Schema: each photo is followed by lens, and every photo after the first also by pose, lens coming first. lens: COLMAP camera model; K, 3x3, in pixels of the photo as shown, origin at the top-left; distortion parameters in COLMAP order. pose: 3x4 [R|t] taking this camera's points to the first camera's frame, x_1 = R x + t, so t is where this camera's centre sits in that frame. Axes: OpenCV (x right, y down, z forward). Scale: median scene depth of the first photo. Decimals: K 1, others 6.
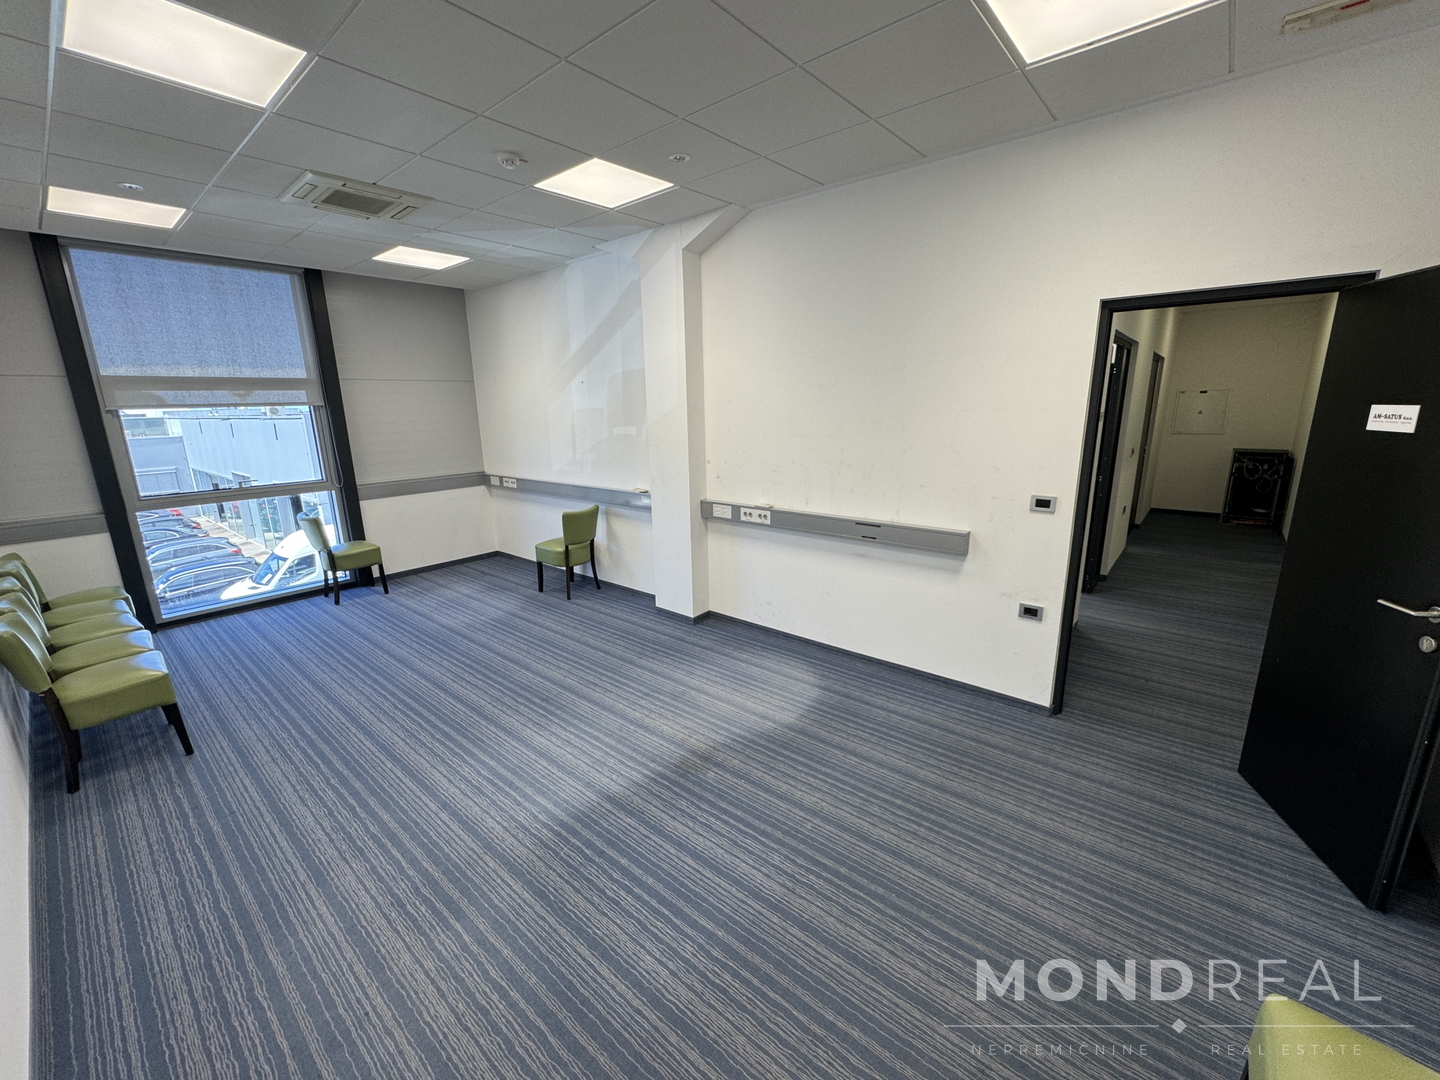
lens RADIAL K [[577.7, 0, 717.6], [0, 577.7, 540.9], [0, 0, 1]] dist [-0.002446, -0.000228]
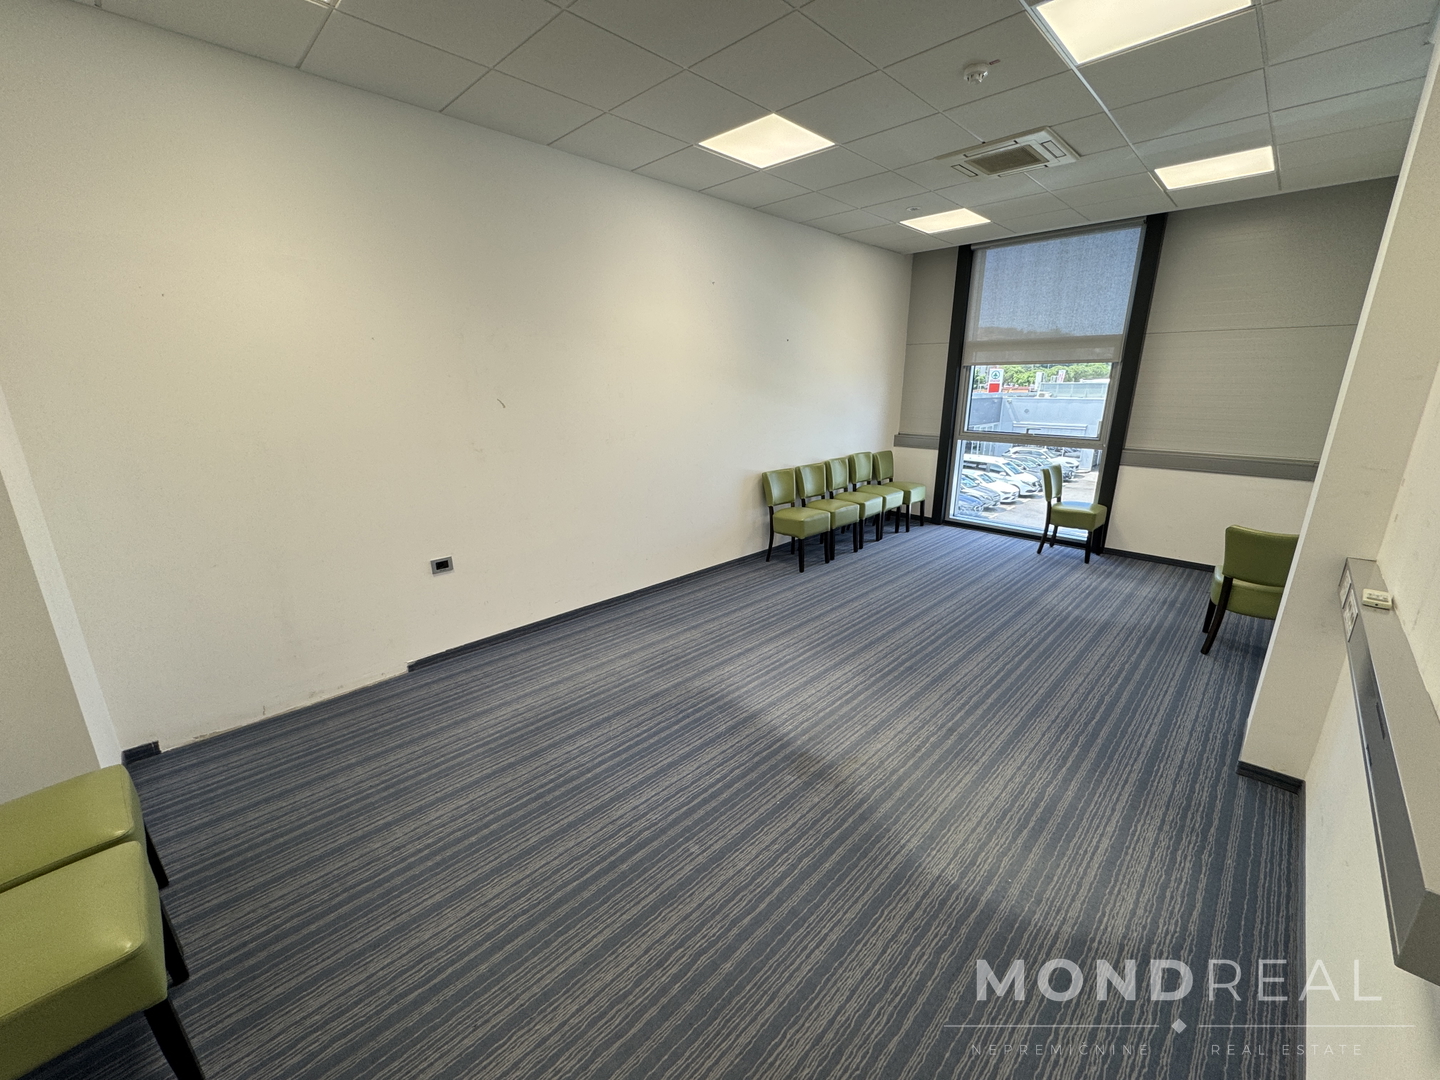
lens RADIAL K [[577.7, 0, 717.6], [0, 577.7, 540.9], [0, 0, 1]] dist [-0.002446, -0.000228]
pose [[-0.076029, 0.283843, -0.955852, 0.658514], [-0.230024, 0.927776, 0.293802, -0.147040], [0.970210, 0.242207, -0.005247, 0.725612]]
